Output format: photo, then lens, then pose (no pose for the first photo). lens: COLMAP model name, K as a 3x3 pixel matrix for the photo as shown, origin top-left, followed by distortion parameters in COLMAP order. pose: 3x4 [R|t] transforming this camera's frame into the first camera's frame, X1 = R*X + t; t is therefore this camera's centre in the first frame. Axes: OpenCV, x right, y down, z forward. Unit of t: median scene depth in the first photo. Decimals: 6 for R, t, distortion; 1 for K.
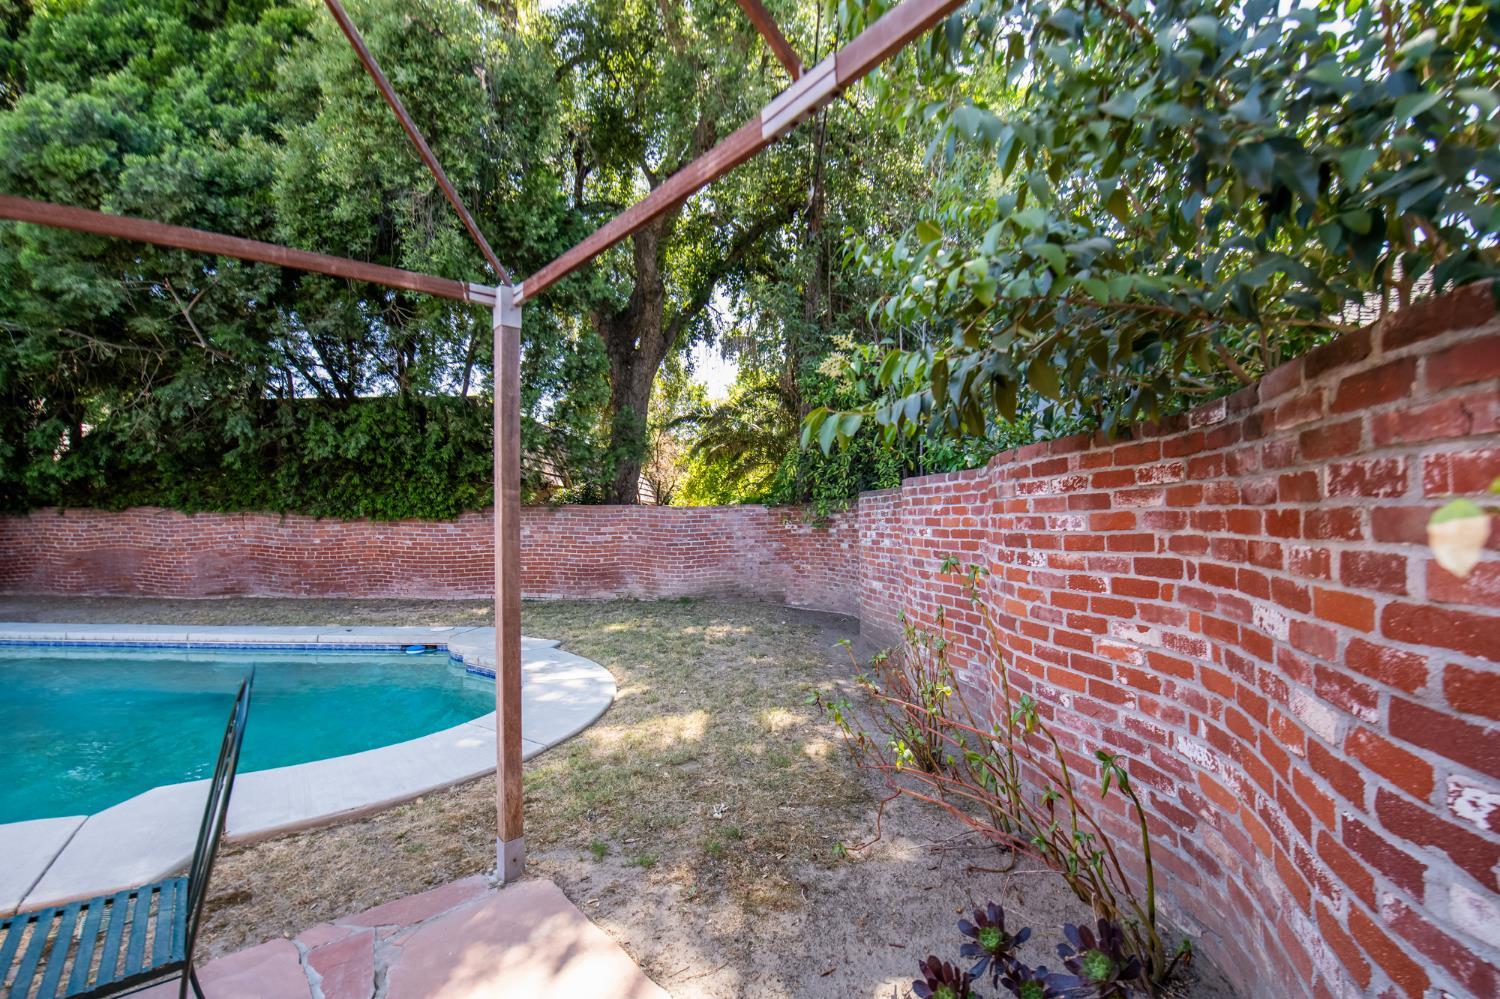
lens RADIAL K [[614.0, 0, 756.2], [0, 614.0, 513.9], [0, 0, 1]] dist [0.004488, 0.000081]
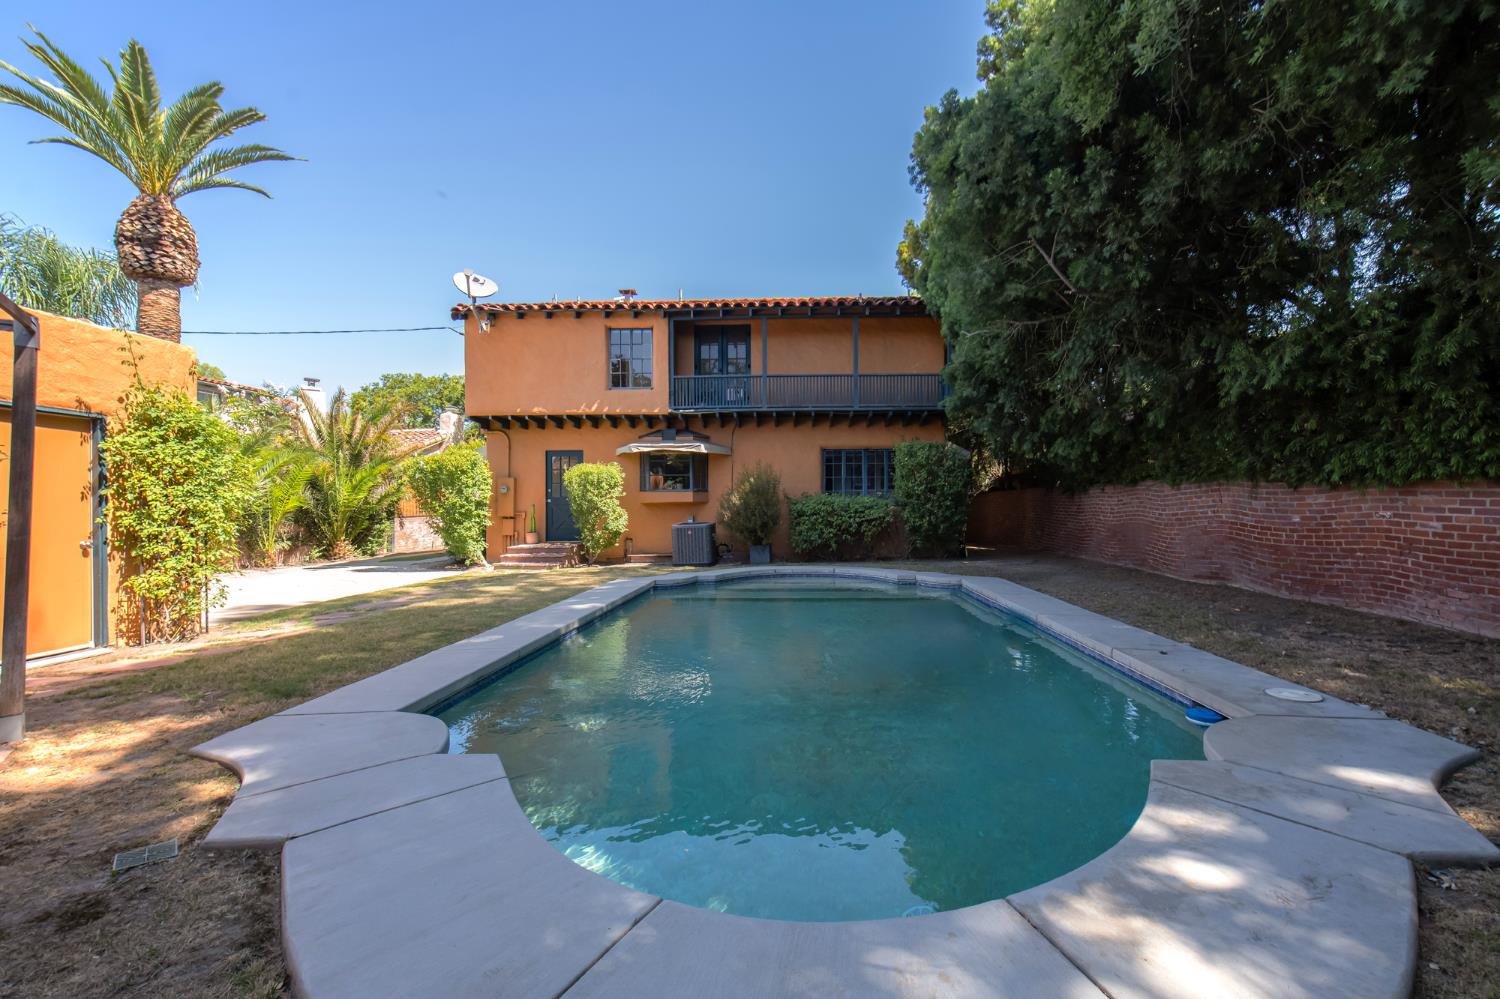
lens RADIAL K [[614.0, 0, 749.0], [0, 614.0, 504.2], [0, 0, 1]] dist [0.004488, 0.000081]
pose [[-0.004259, -0.002020, -0.999989, -0.009520], [0.014019, 0.999900, -0.002079, 0.020256], [0.999893, -0.014028, -0.004230, 0.377875]]
